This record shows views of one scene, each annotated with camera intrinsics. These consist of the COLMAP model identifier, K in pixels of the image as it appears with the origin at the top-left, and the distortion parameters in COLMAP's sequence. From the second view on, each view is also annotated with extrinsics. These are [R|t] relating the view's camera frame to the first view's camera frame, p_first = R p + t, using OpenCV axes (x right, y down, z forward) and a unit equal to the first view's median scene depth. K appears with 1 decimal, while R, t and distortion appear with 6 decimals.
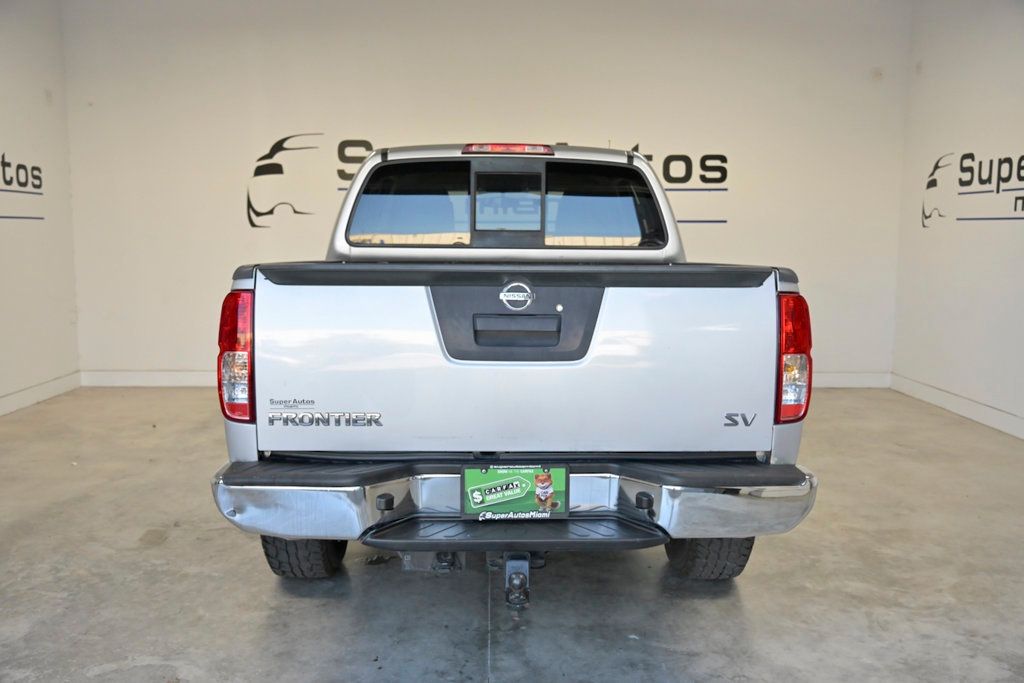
lens RADIAL K [[960.4, 0, 487.3], [0, 960.4, 307.6], [0, 0, 1]] dist [0.014267, 0.000000]
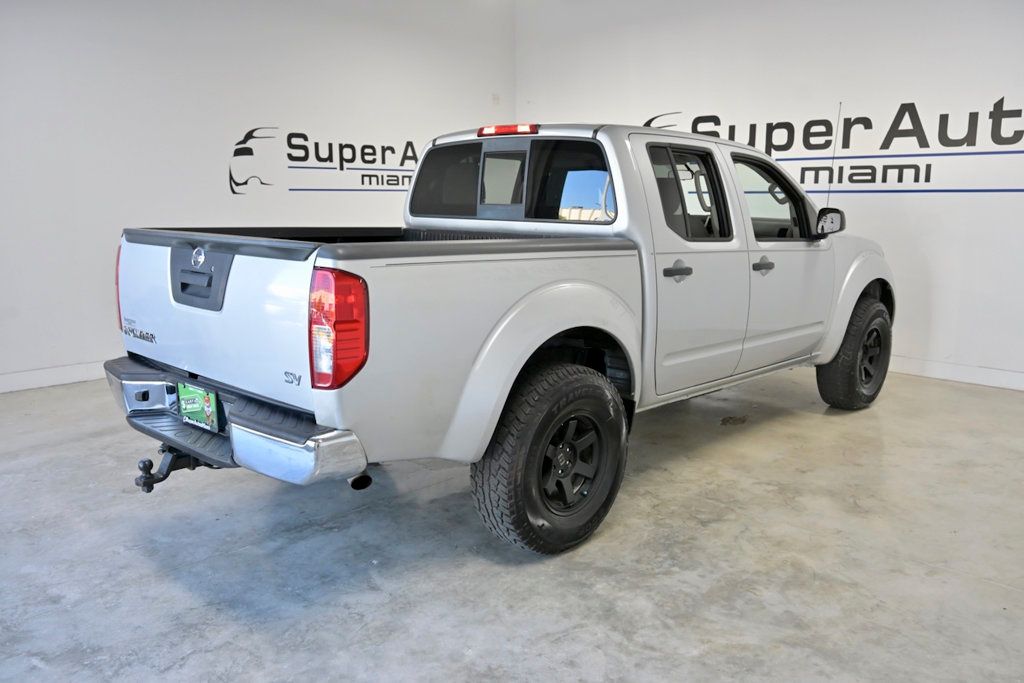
lens RADIAL K [[837.8, 0, 516.3], [0, 837.8, 343.8], [0, 0, 1]] dist [0.010491, 0.023646]
pose [[0.713712, 0.134425, -0.687419, 0.875949], [-0.067930, 0.990069, 0.123080, -0.045726], [0.697137, -0.041148, 0.715756, 0.395942]]
